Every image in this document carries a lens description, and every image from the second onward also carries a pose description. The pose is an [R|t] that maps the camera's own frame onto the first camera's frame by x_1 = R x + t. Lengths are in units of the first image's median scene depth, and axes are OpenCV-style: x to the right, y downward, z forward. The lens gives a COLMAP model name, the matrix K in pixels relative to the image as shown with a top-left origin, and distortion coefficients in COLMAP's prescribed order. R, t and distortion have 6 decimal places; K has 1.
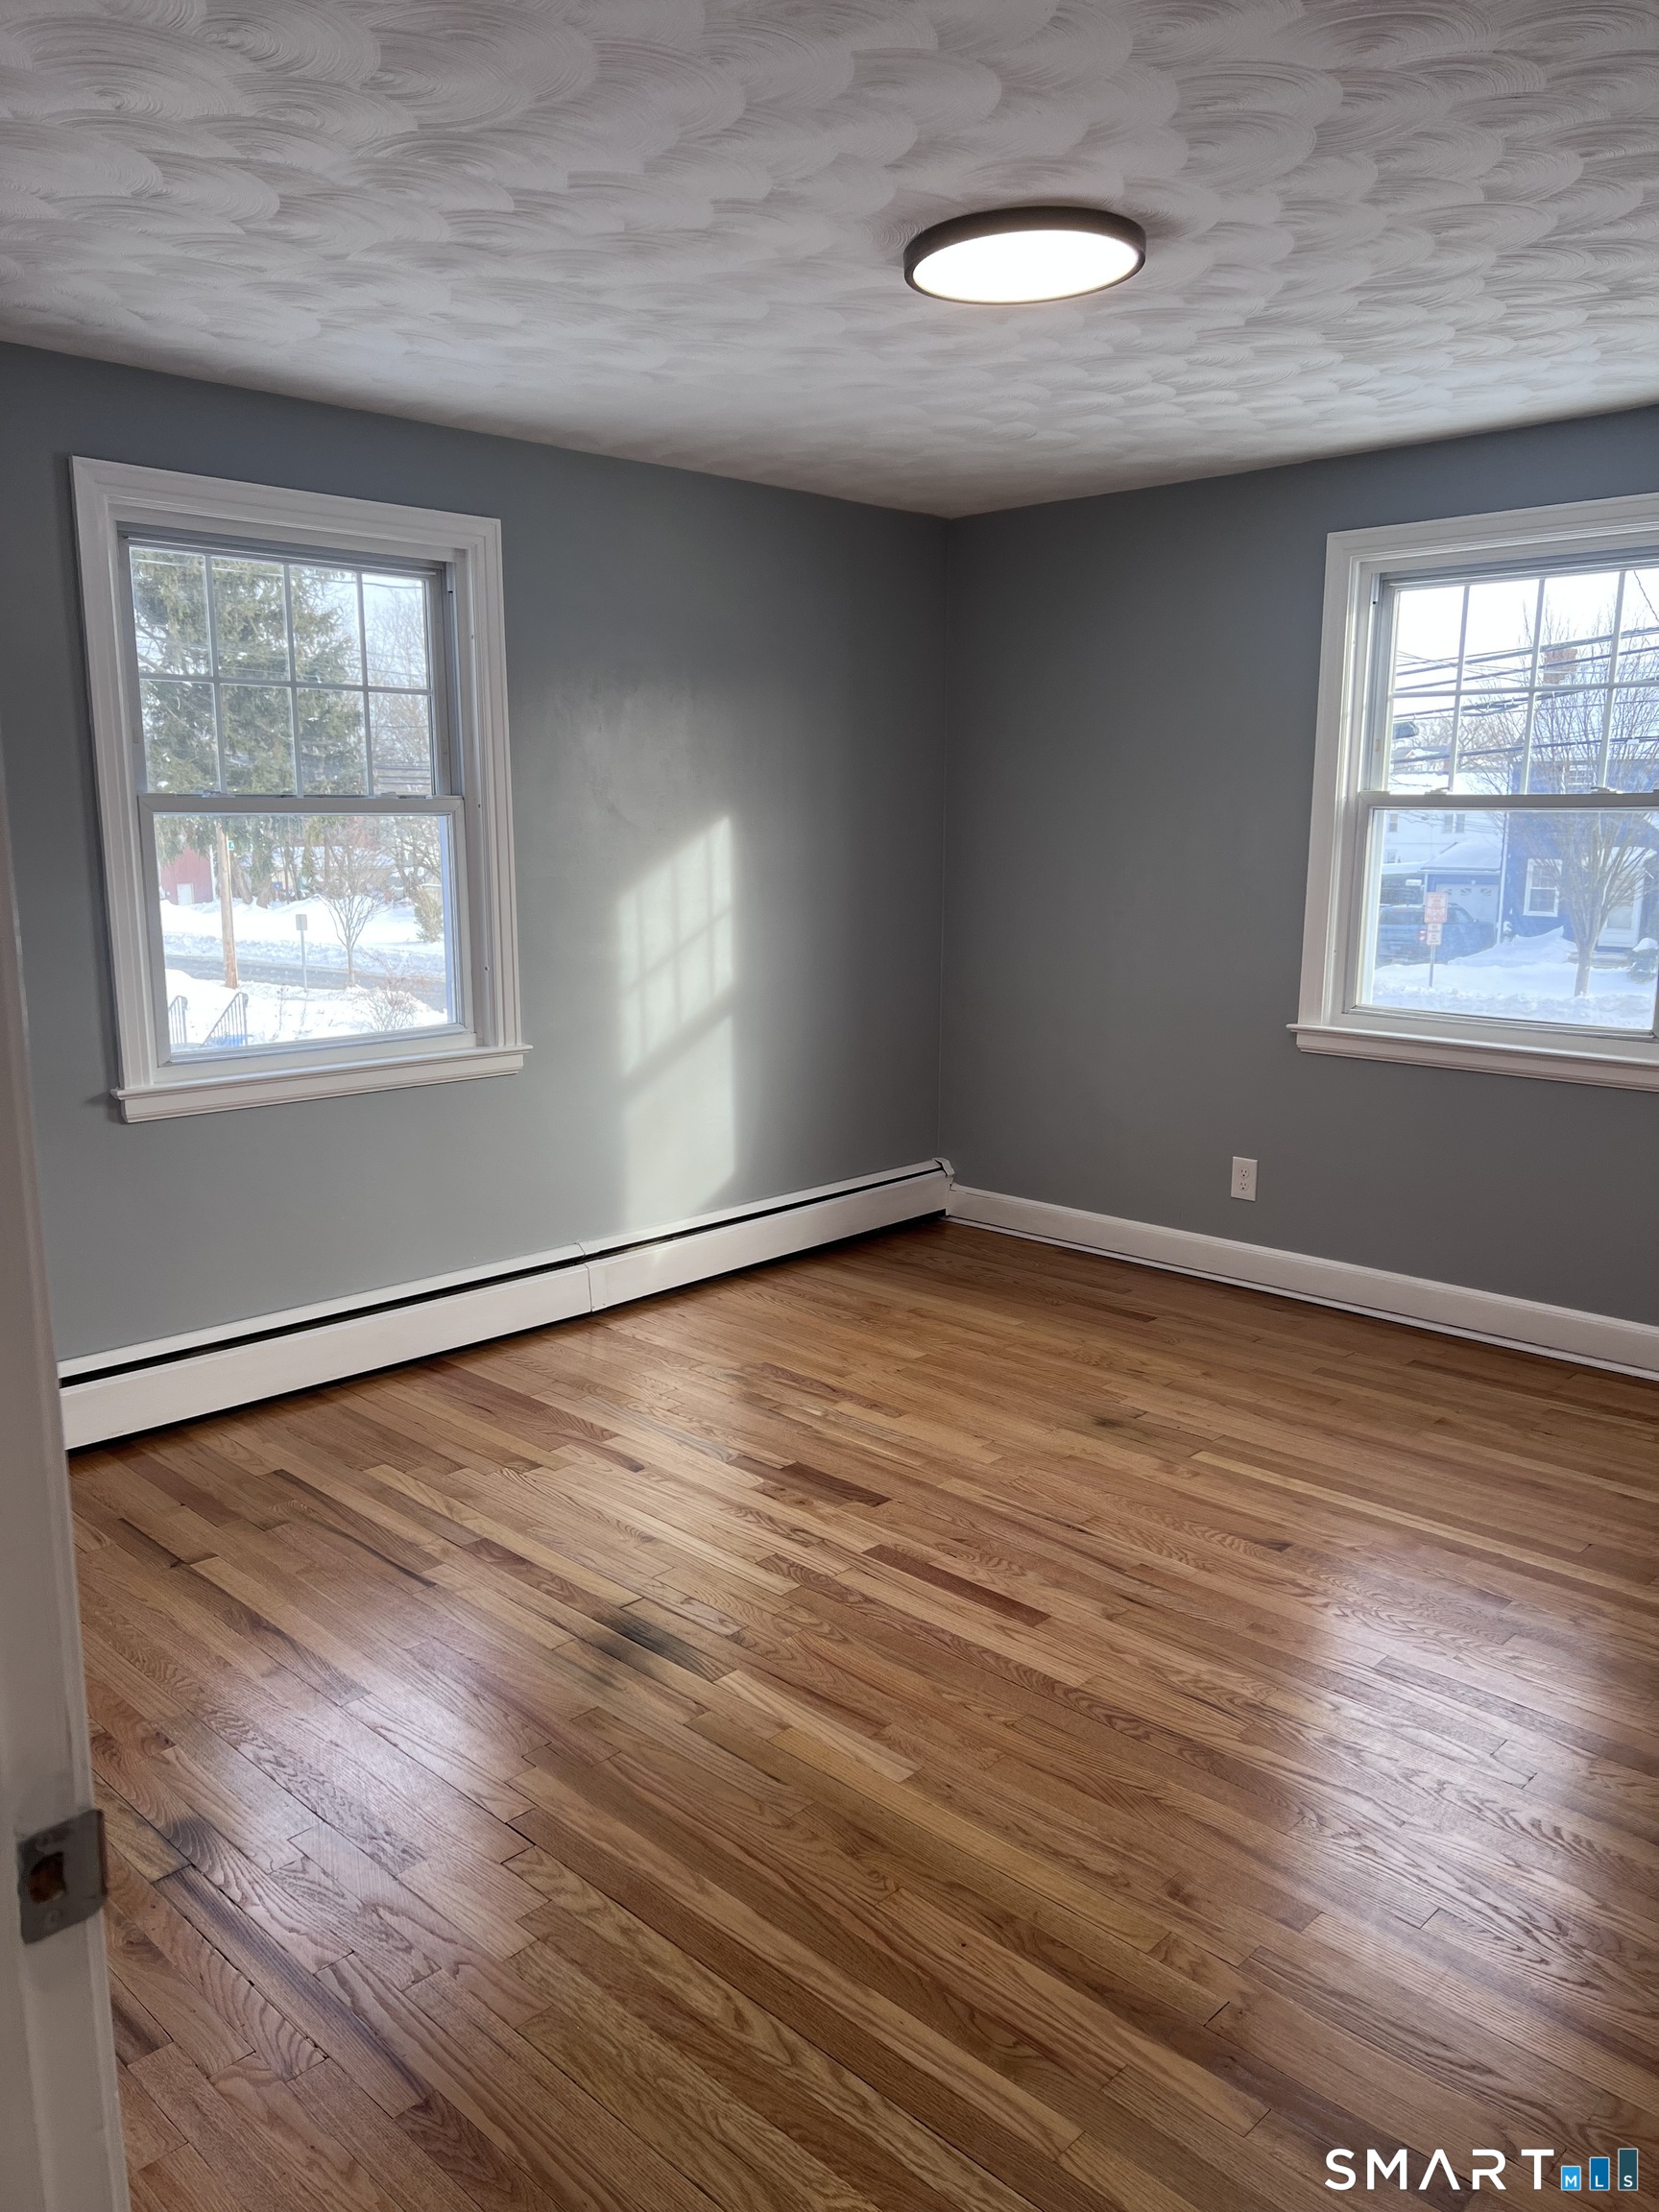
lens RADIAL K [[1700.4, 0, 846.9], [0, 1700.4, 1114.7], [0, 0, 1]] dist [0.011900, 0.006814]
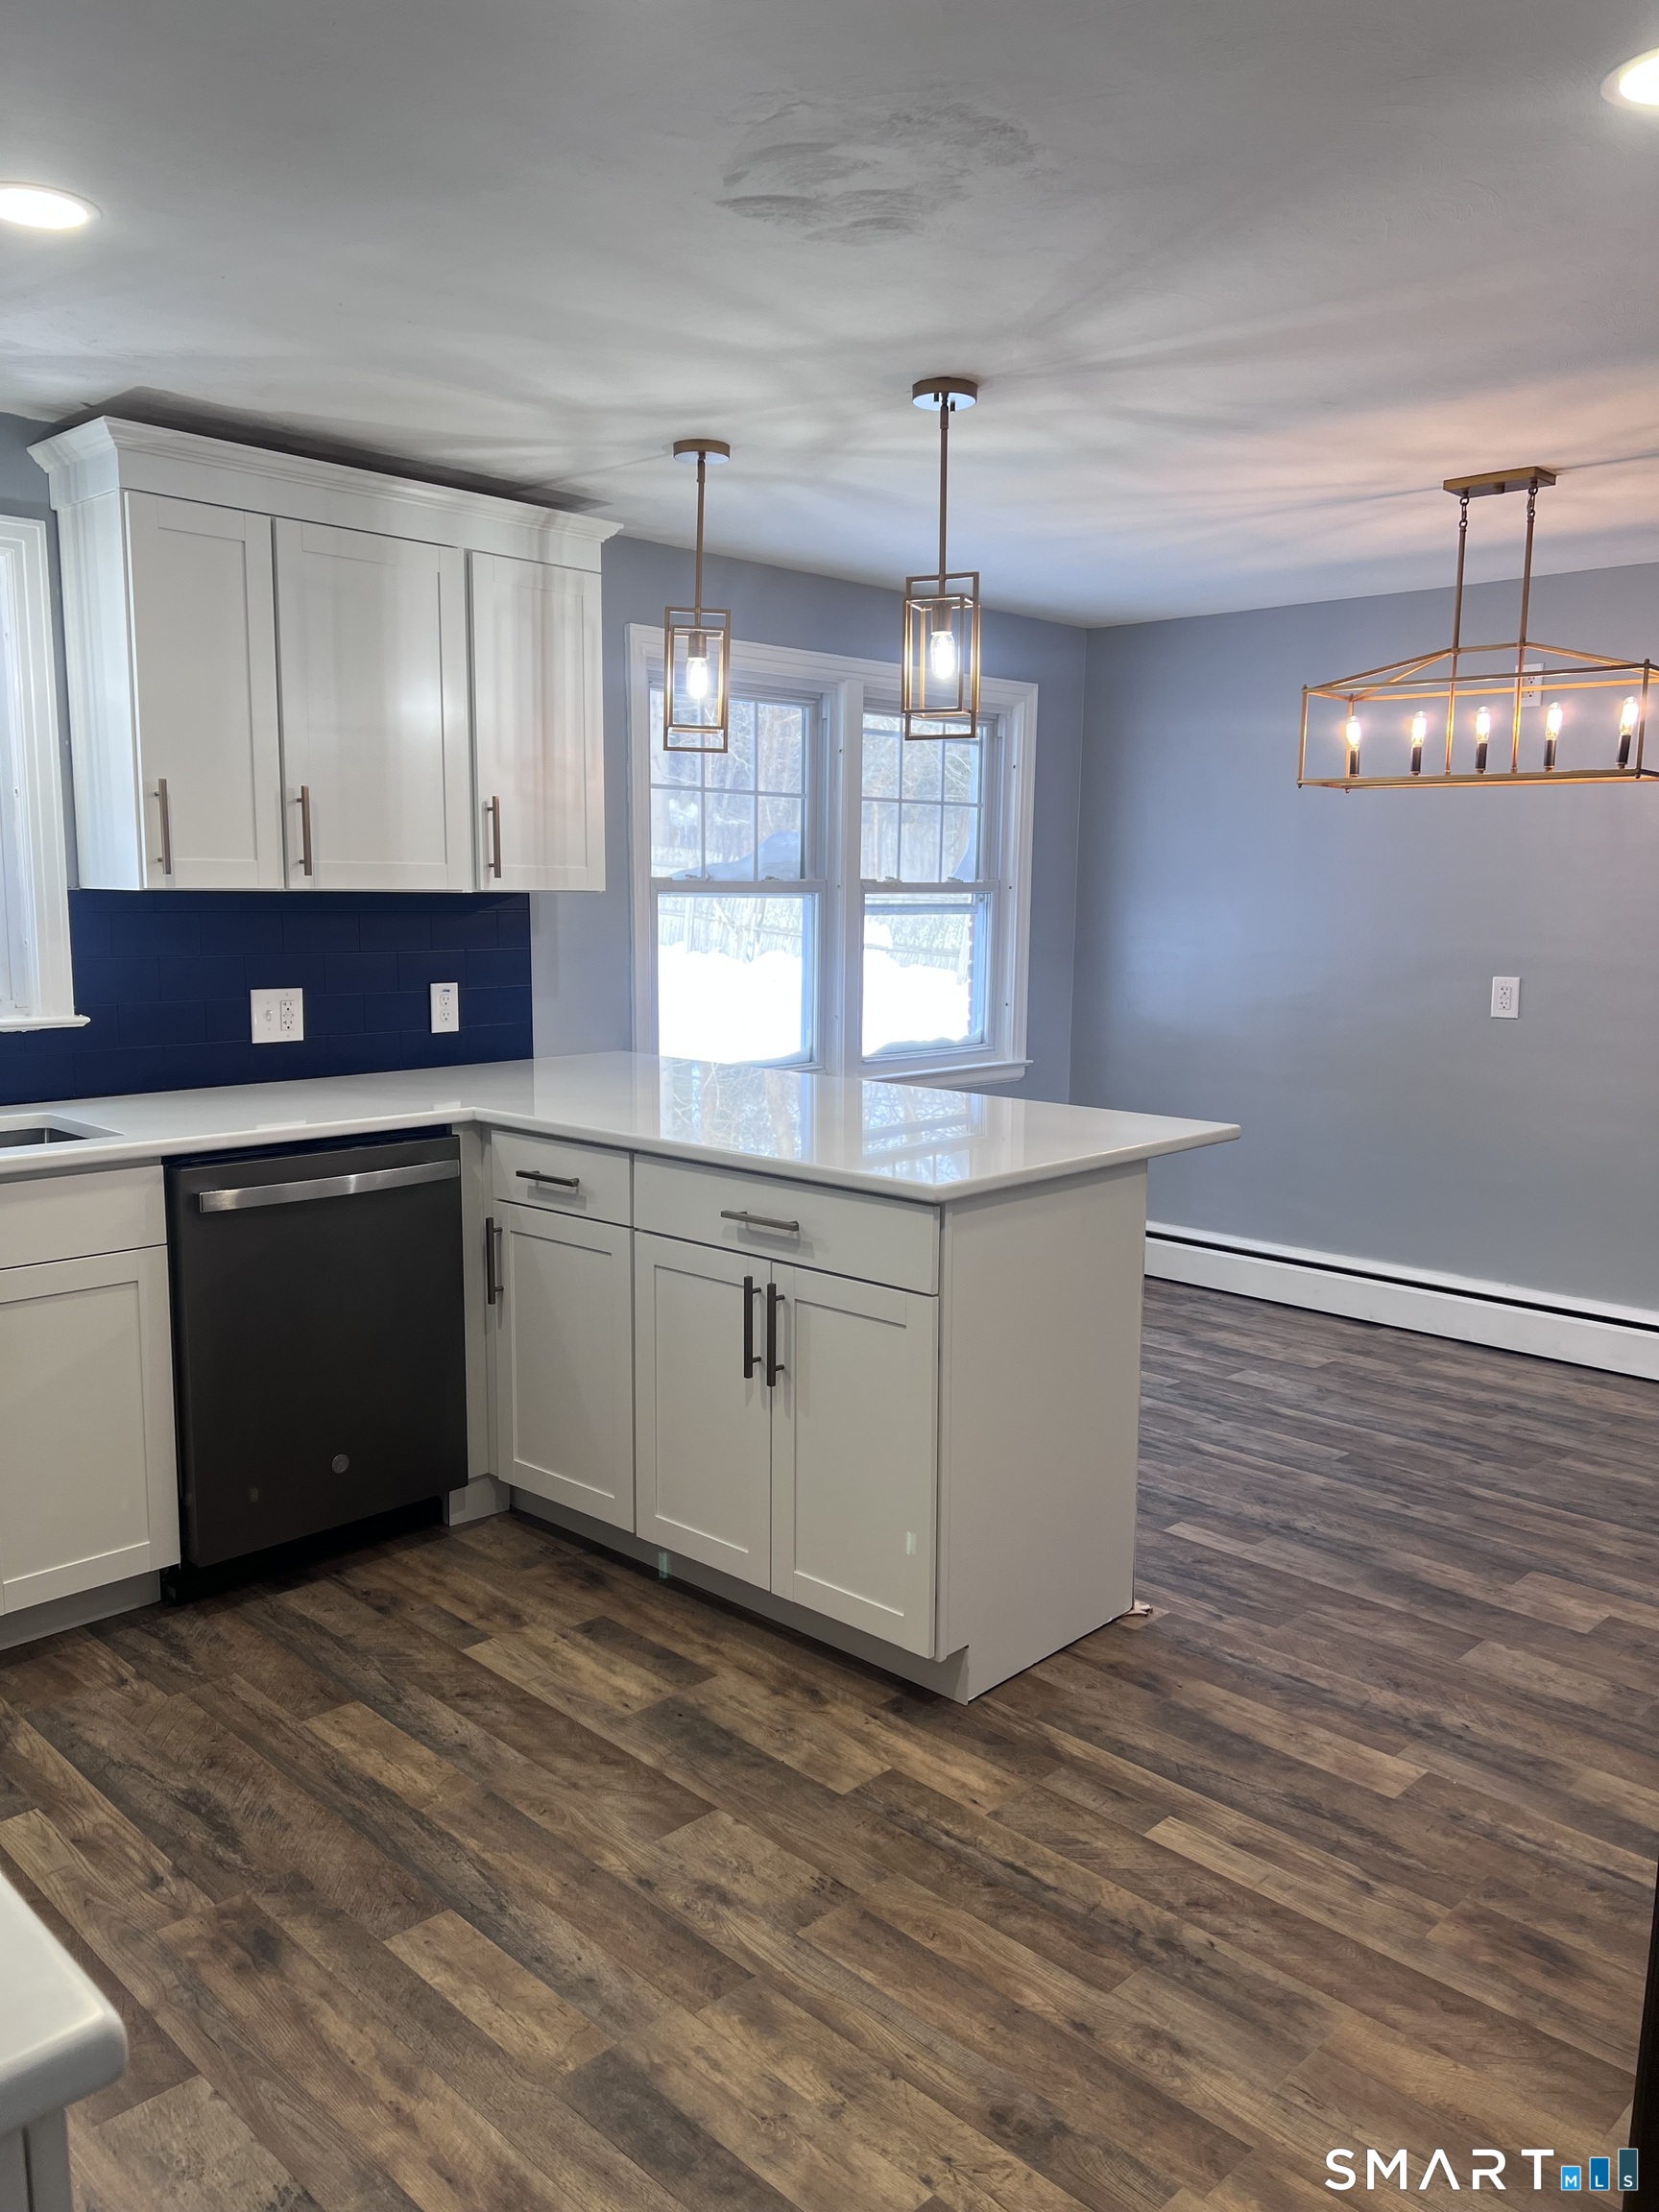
lens RADIAL K [[1700.4, 0, 846.9], [0, 1700.4, 1114.7], [0, 0, 1]] dist [0.011900, 0.006814]
pose [[0.998077, -0.010534, 0.061078, -0.295490], [0.013261, 0.998925, -0.044417, 0.037658], [-0.060545, 0.045142, 0.997144, -0.222392]]
